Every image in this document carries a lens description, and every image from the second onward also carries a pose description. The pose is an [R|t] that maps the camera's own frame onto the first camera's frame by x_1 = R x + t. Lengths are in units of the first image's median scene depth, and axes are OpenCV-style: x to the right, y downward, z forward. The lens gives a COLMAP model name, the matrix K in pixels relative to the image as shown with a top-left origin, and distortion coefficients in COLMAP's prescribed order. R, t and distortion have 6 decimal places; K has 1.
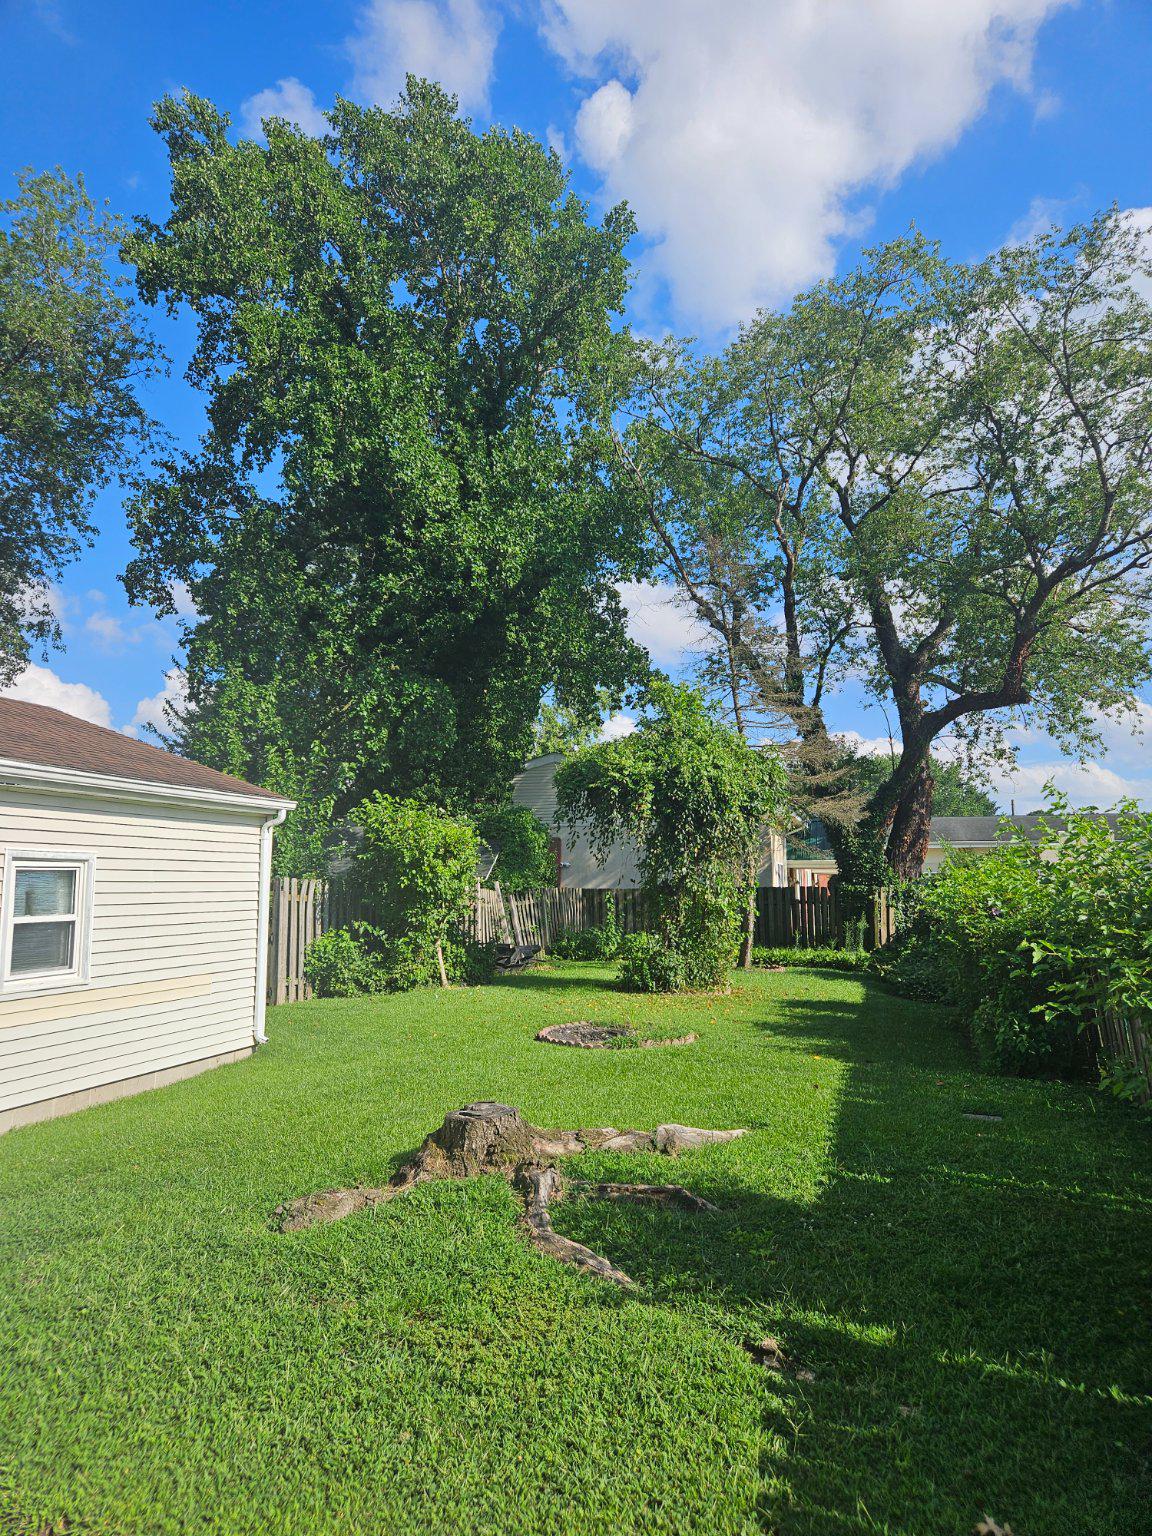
lens RADIAL K [[1021.1, 0, 576.2], [0, 1021.1, 757.8], [0, 0, 1]] dist [0.051689, -0.013350]
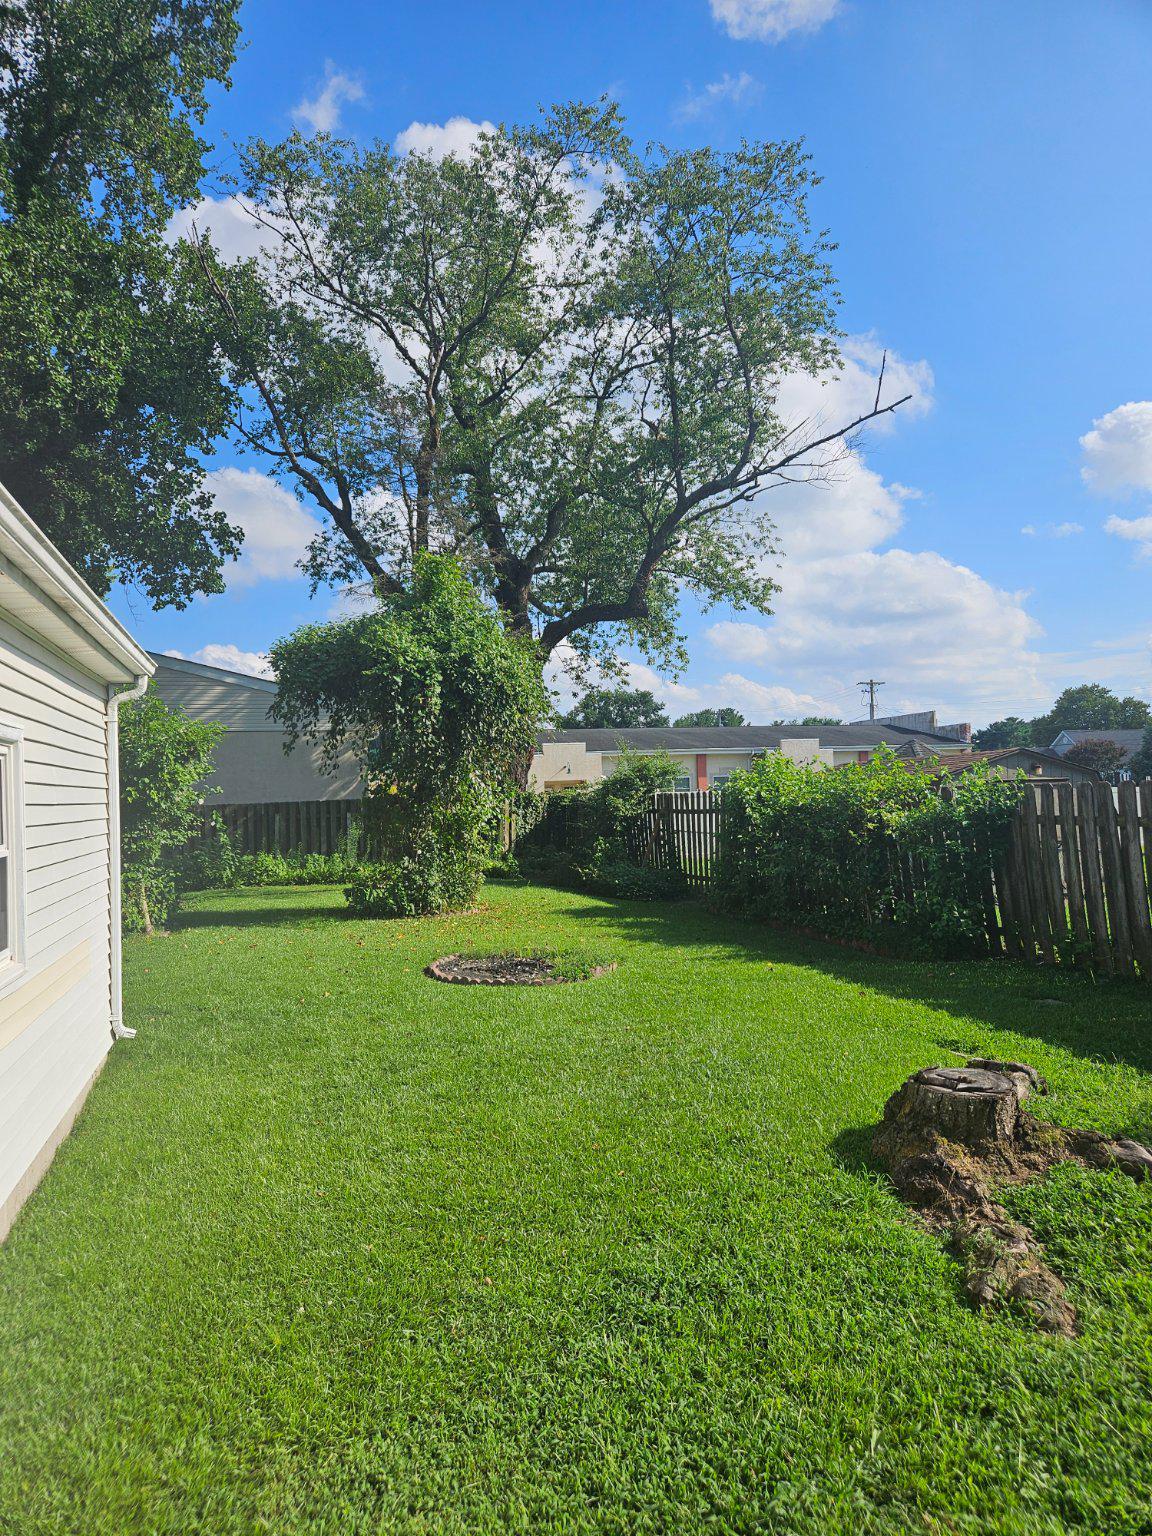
lens RADIAL K [[1021.1, 0, 578.1], [0, 1021.1, 774.0], [0, 0, 1]] dist [0.051689, -0.013350]
pose [[0.845915, -0.010264, 0.533219, -0.277289], [-0.041204, 0.995568, 0.084532, 0.031722], [-0.531724, -0.093478, 0.841743, 0.217519]]
